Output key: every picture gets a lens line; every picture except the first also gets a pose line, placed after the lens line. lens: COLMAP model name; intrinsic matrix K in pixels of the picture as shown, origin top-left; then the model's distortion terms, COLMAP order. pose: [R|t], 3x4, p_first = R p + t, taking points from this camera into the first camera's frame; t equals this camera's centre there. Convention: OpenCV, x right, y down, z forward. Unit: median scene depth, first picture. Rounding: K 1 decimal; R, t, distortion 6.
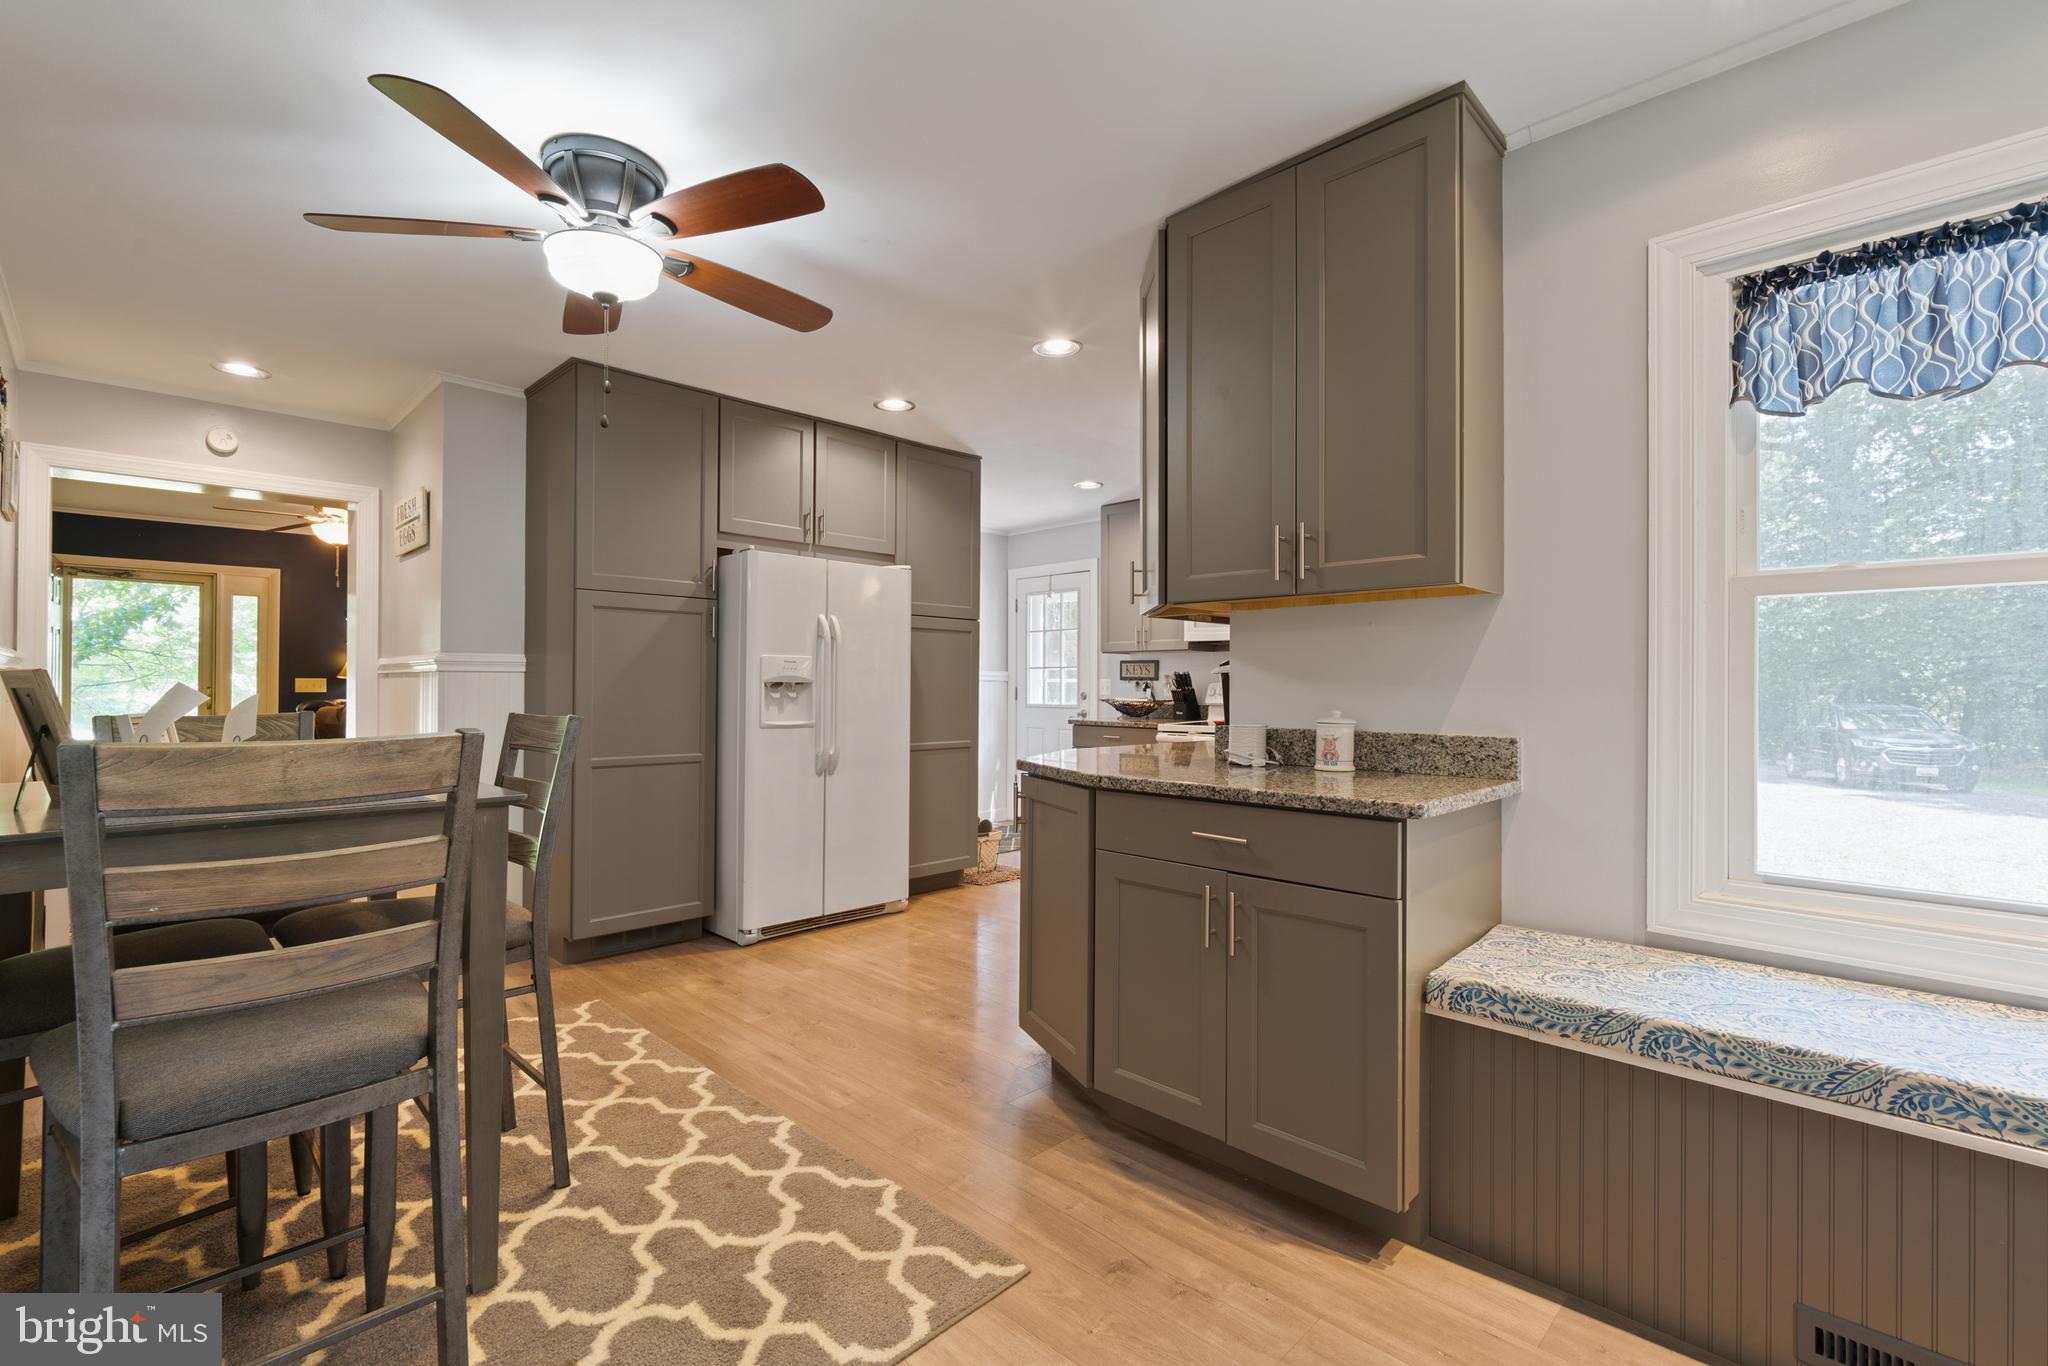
lens RADIAL K [[890.6, 0, 1025.5], [0, 890.6, 680.3], [0, 0, 1]] dist [-0.002758, 0.000772]
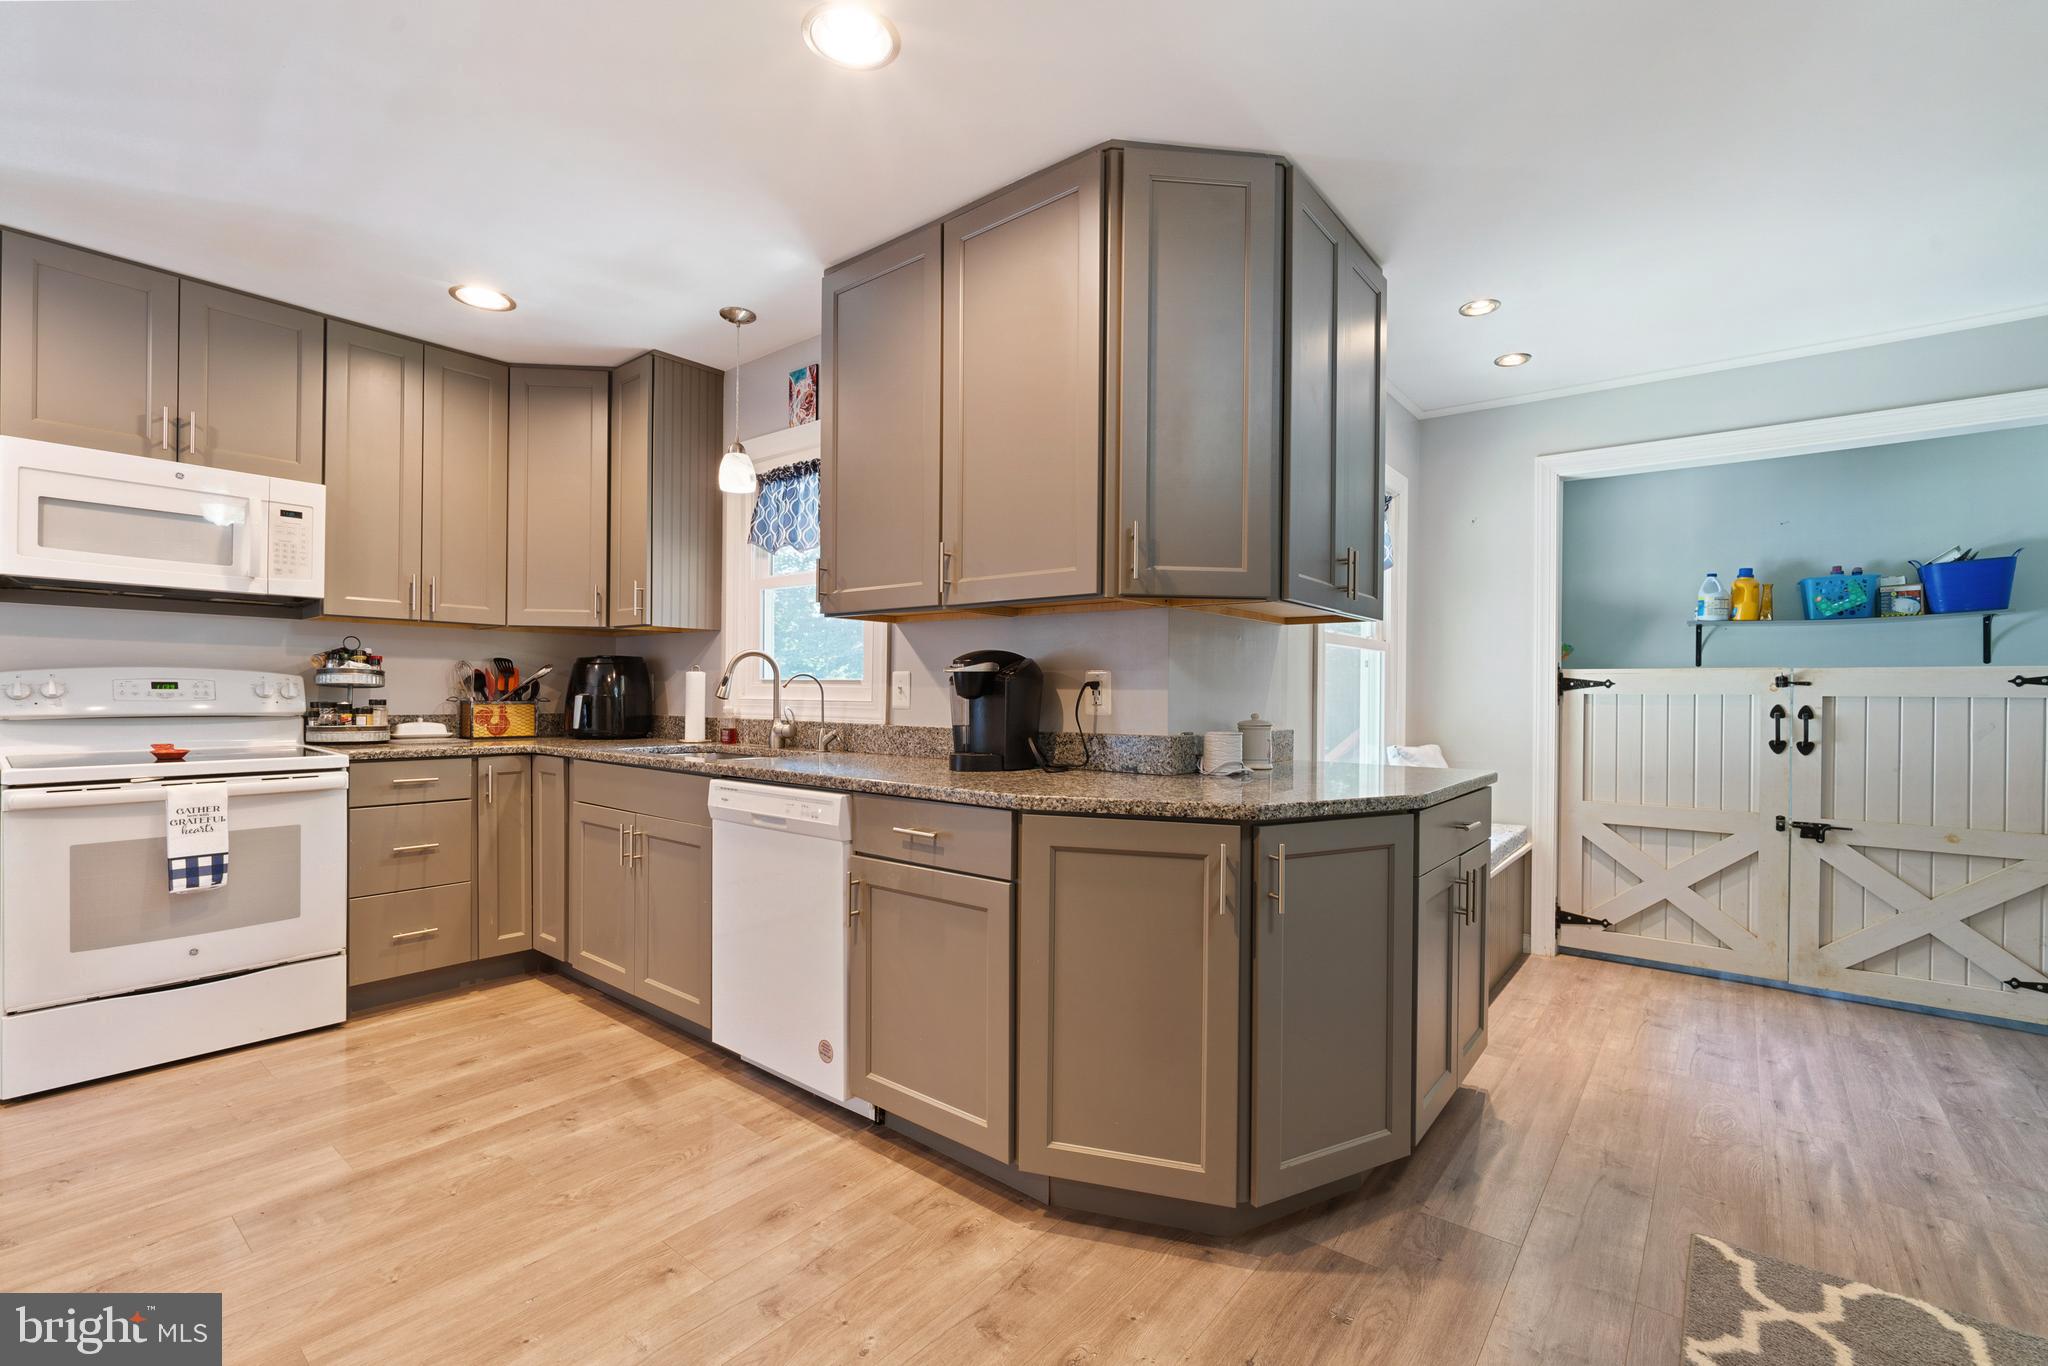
lens RADIAL K [[890.6, 0, 1005.9], [0, 890.6, 687.5], [0, 0, 1]] dist [-0.002758, 0.000772]
pose [[-0.078271, -0.000426, 0.996932, -0.404844], [-0.016982, 0.999855, -0.000906, 0.004728], [-0.996787, -0.017000, -0.078267, 0.774720]]
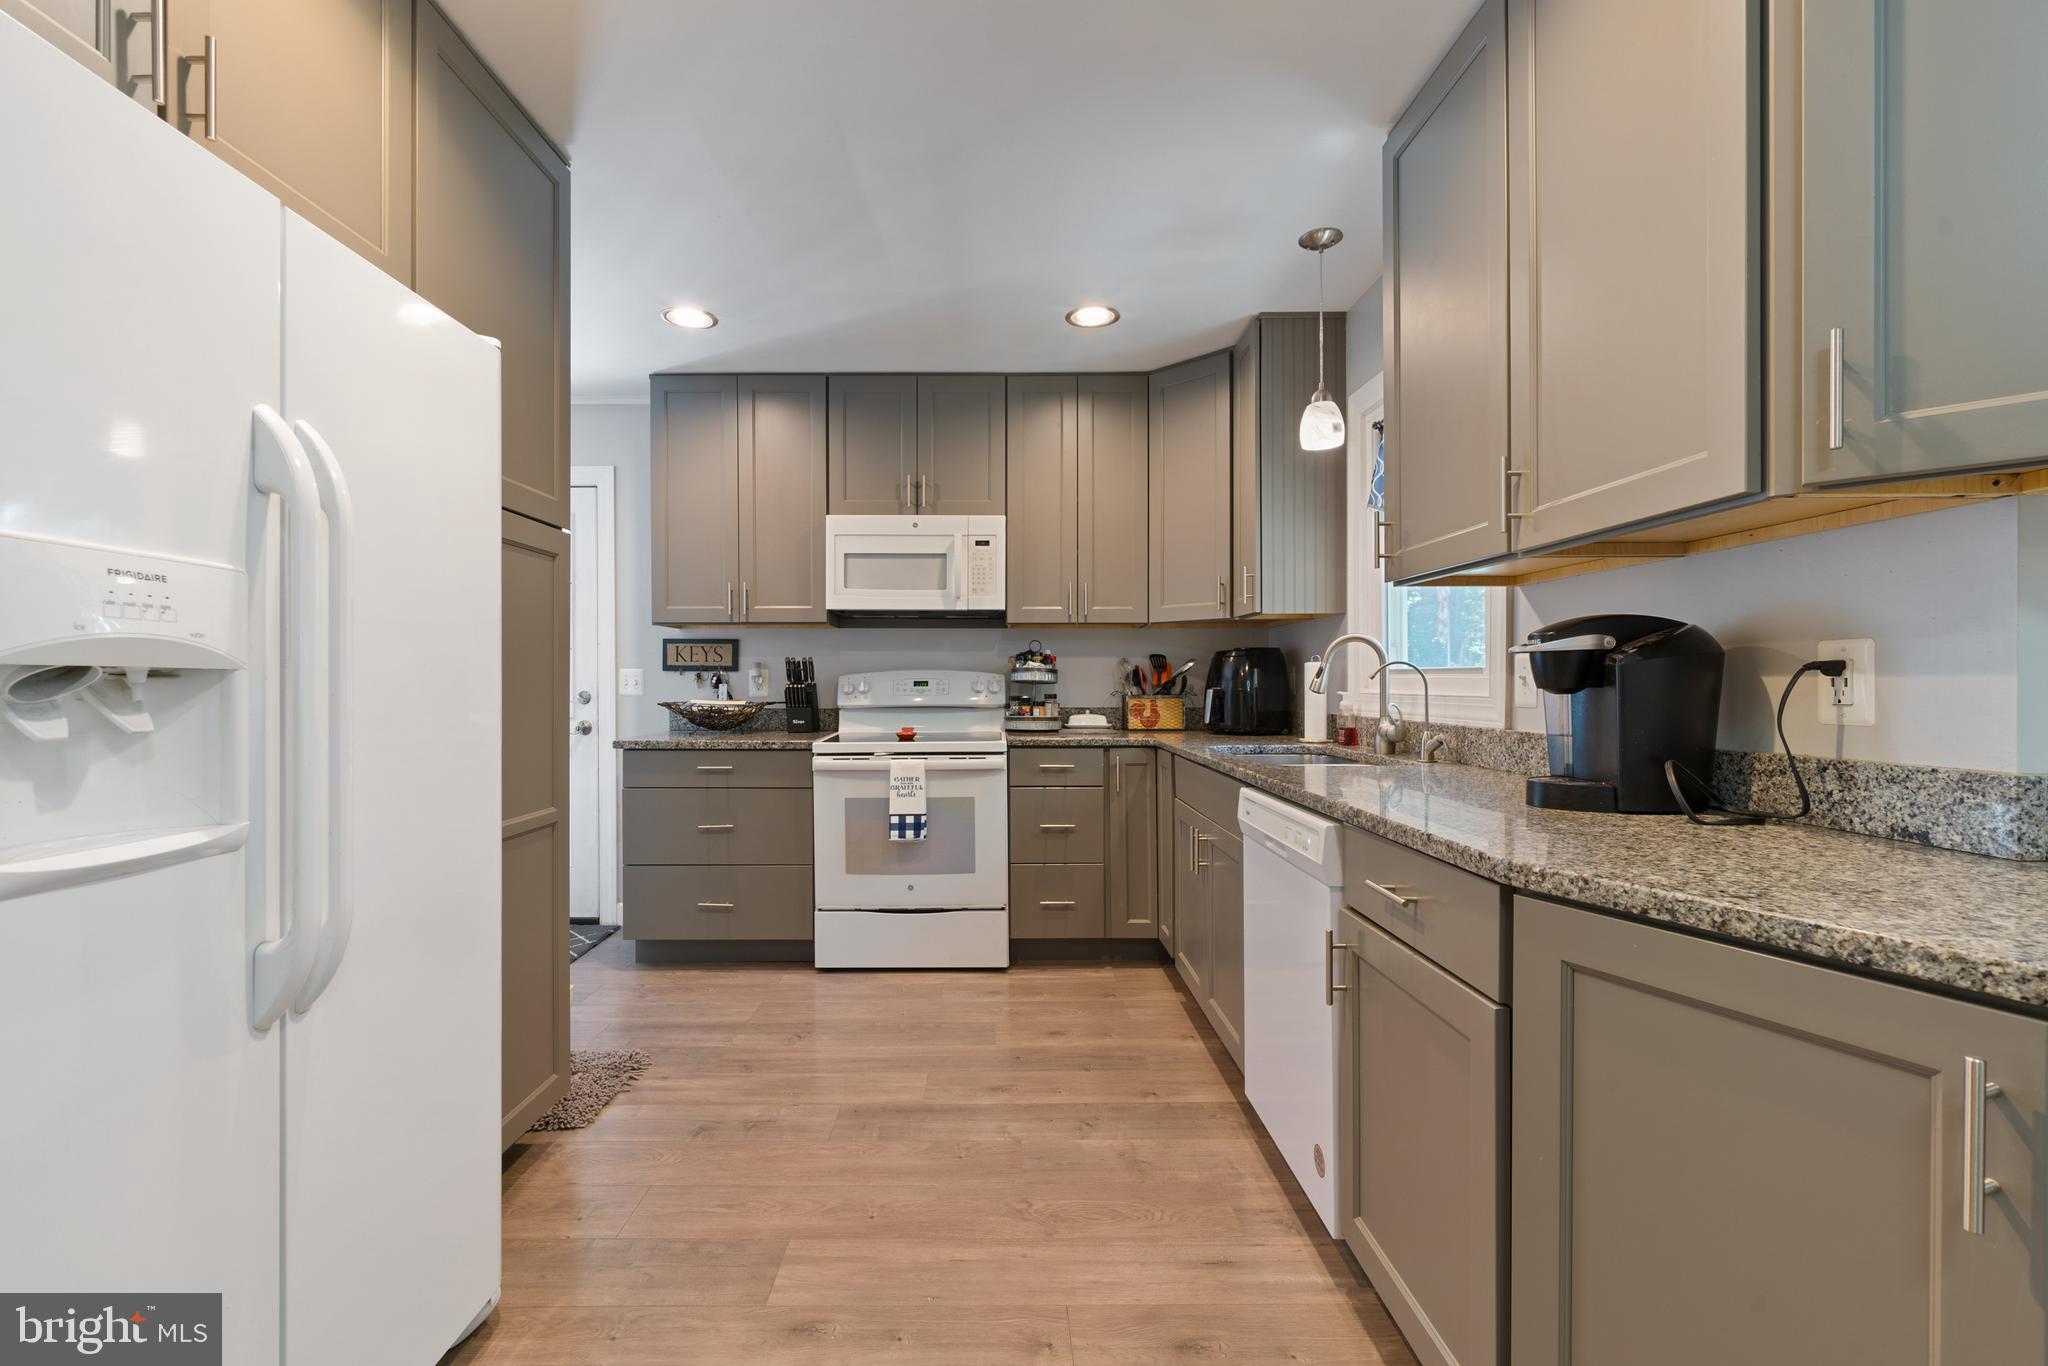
lens RADIAL K [[890.6, 0, 1007.3], [0, 890.6, 682.7], [0, 0, 1]] dist [-0.002758, 0.000772]
pose [[0.719011, -0.007114, 0.694962, -0.246758], [0.000576, 0.999953, 0.009639, 0.003785], [-0.694998, -0.006530, 0.718982, 0.648536]]
